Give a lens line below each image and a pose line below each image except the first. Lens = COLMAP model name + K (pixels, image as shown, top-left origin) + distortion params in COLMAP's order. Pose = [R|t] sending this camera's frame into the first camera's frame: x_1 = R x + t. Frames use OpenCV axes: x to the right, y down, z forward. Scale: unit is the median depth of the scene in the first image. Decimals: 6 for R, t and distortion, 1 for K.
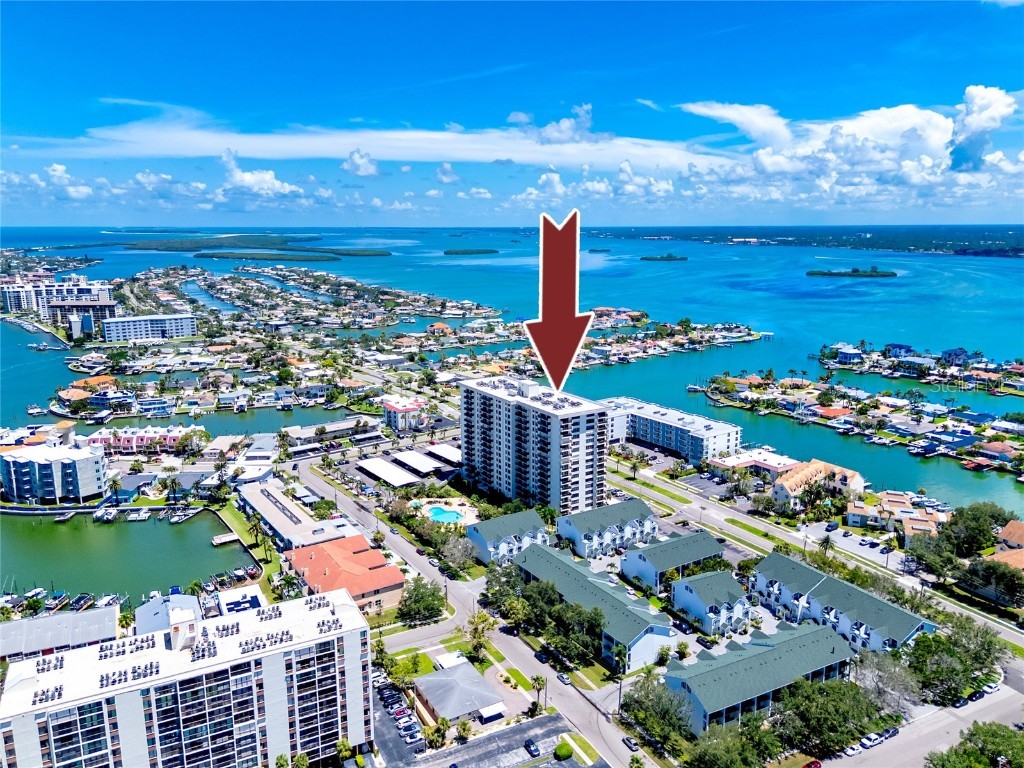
lens RADIAL K [[747.4, 0, 515.5], [0, 747.4, 387.3], [0, 0, 1]] dist [0.075244, -0.089784]
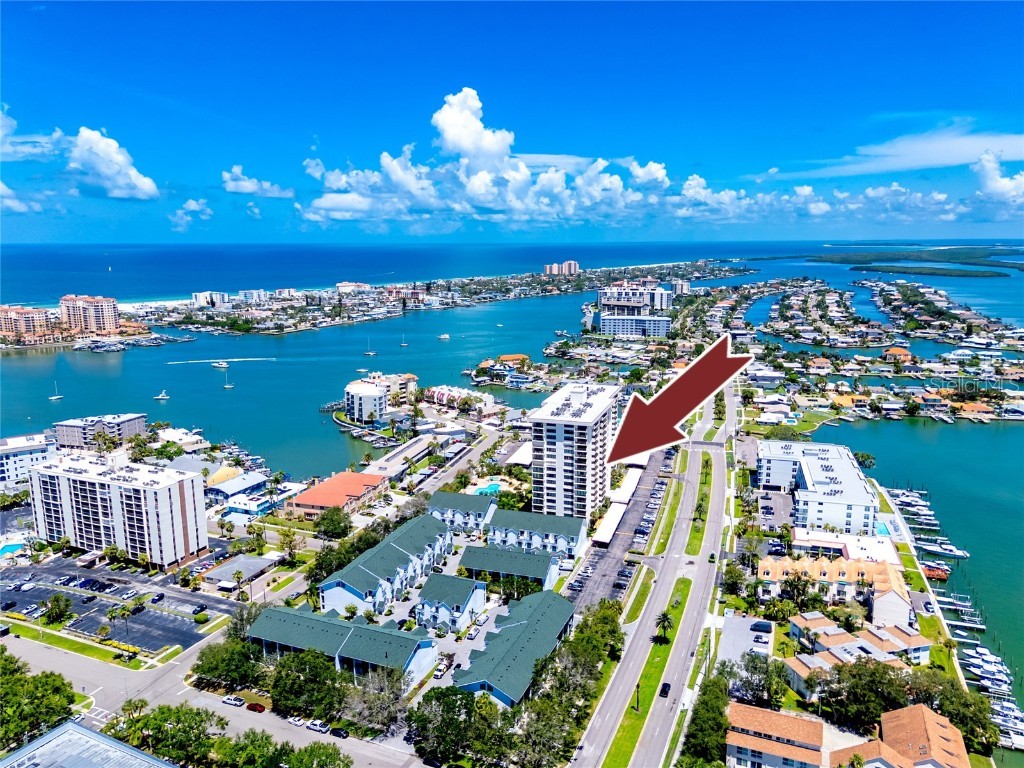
lens RADIAL K [[747.4, 0, 515.5], [0, 747.4, 387.3], [0, 0, 1]] dist [0.075244, -0.089784]
pose [[0.626840, 0.147733, -0.765014, 0.762369], [-0.160267, 0.985312, 0.058954, -0.057740], [0.762487, 0.085652, 0.641310, 0.276406]]
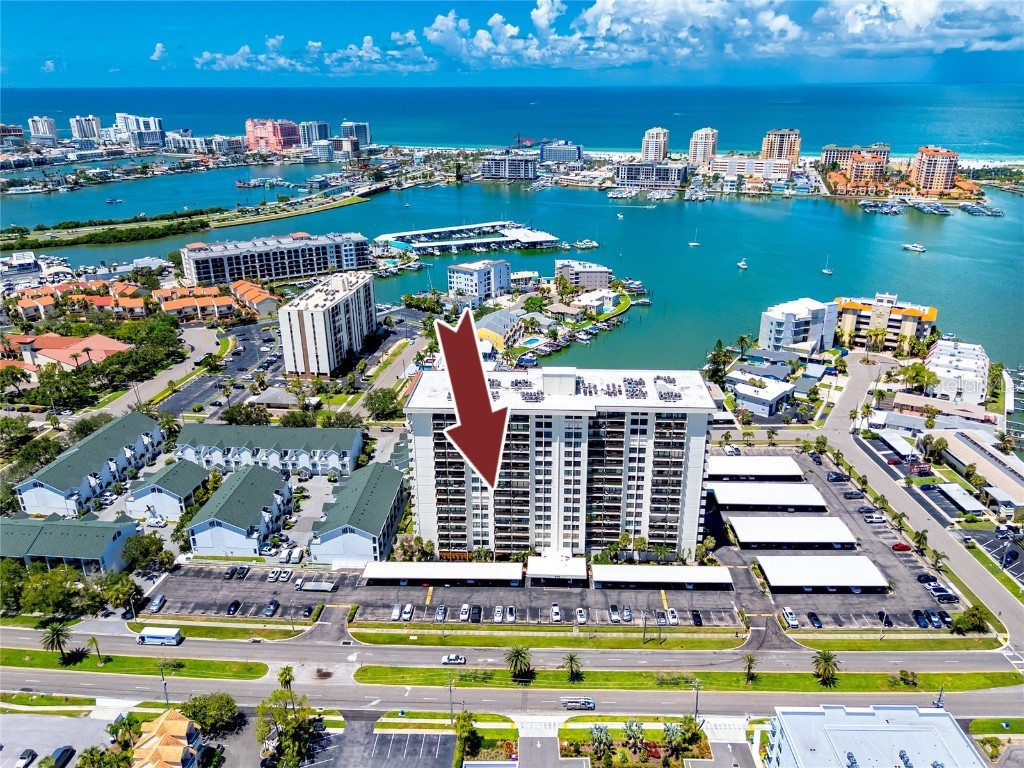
lens RADIAL K [[747.4, 0, 515.5], [0, 747.4, 387.3], [0, 0, 1]] dist [0.075244, -0.089784]
pose [[-0.587408, 0.305720, -0.749324, 0.506584], [-0.164637, 0.861398, 0.480508, -0.285875], [0.792368, 0.405621, -0.455659, 1.274037]]
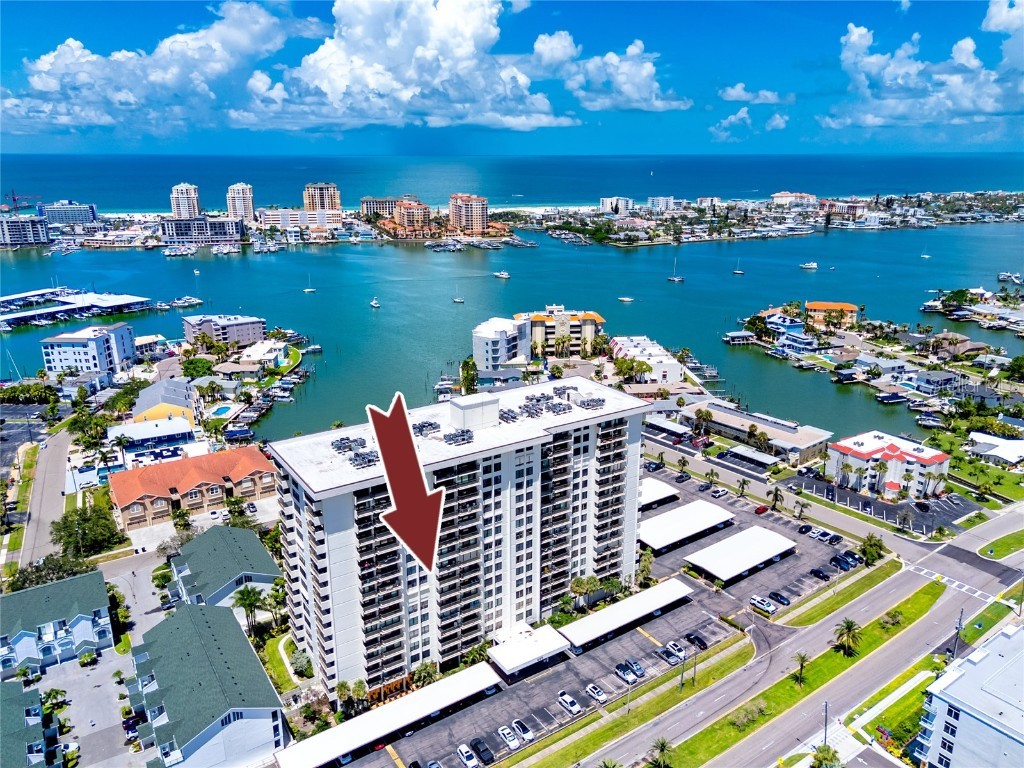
lens RADIAL K [[747.4, 0, 515.5], [0, 747.4, 387.3], [0, 0, 1]] dist [0.075244, -0.089784]
pose [[0.010093, 0.298496, -0.954357, 0.475641], [-0.210666, 0.933620, 0.289782, -0.159638], [0.977506, 0.198126, 0.072306, 1.006615]]
